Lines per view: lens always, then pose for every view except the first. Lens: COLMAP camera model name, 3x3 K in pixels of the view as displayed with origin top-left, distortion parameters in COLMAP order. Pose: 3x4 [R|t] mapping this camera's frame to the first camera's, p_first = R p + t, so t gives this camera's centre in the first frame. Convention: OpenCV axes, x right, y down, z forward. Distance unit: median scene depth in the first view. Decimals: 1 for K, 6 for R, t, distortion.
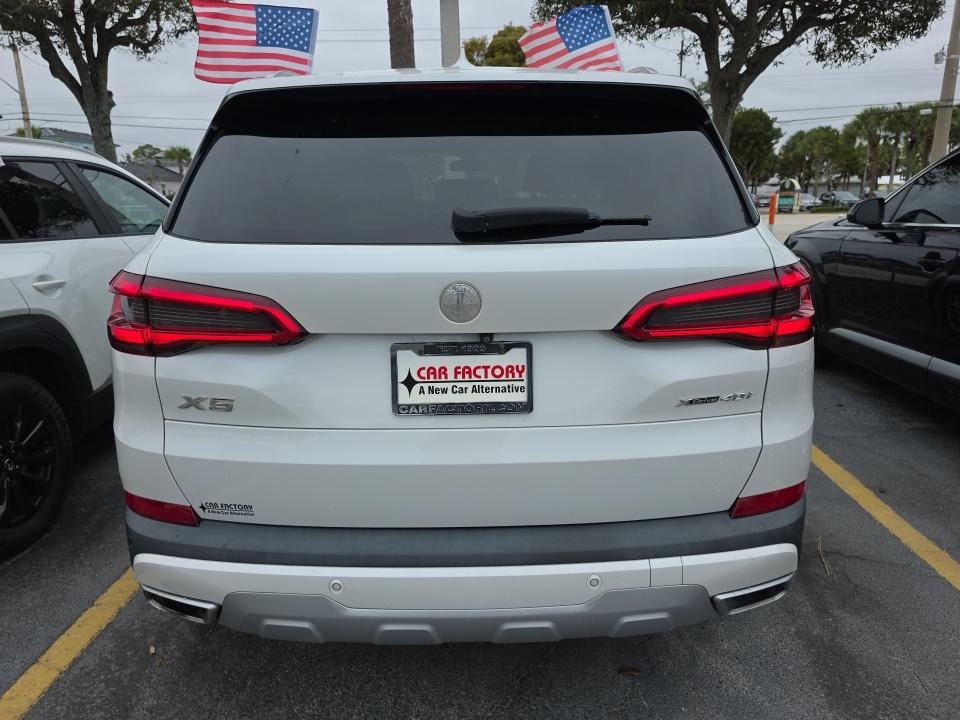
lens RADIAL K [[631.3, 0, 471.0], [0, 631.3, 365.8], [0, 0, 1]] dist [0.022547, -0.023932]
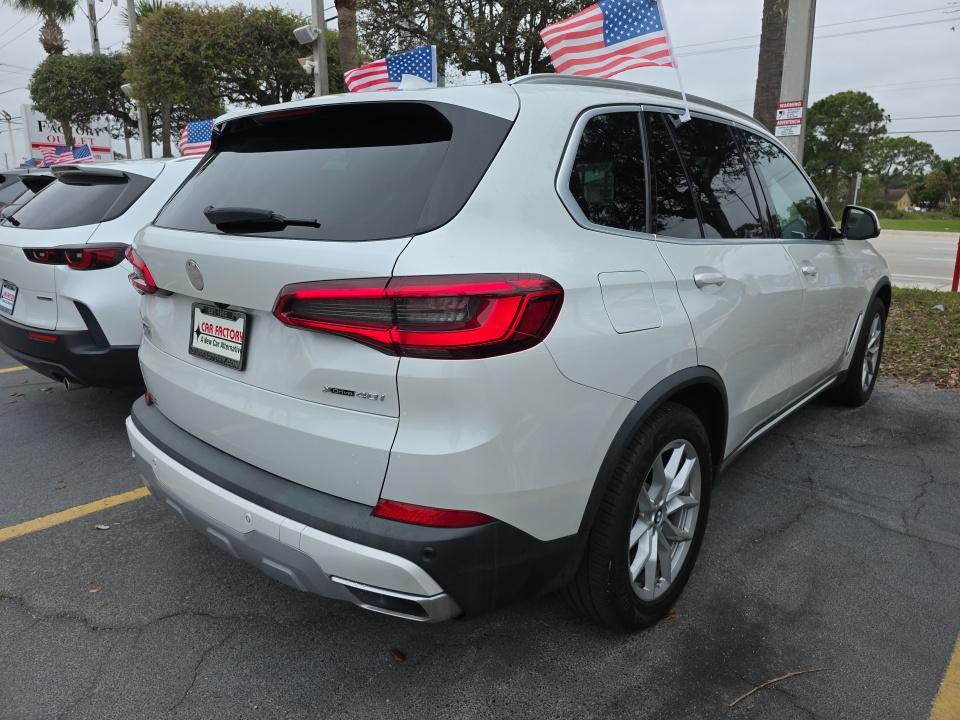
lens RADIAL K [[631.3, 0, 488.2], [0, 631.3, 357.8], [0, 0, 1]] dist [0.022547, -0.023932]
pose [[0.752058, 0.173348, -0.635892, 0.747343], [-0.186563, 0.981324, 0.046870, -0.059987], [0.632141, 0.083385, 0.770353, 0.196152]]
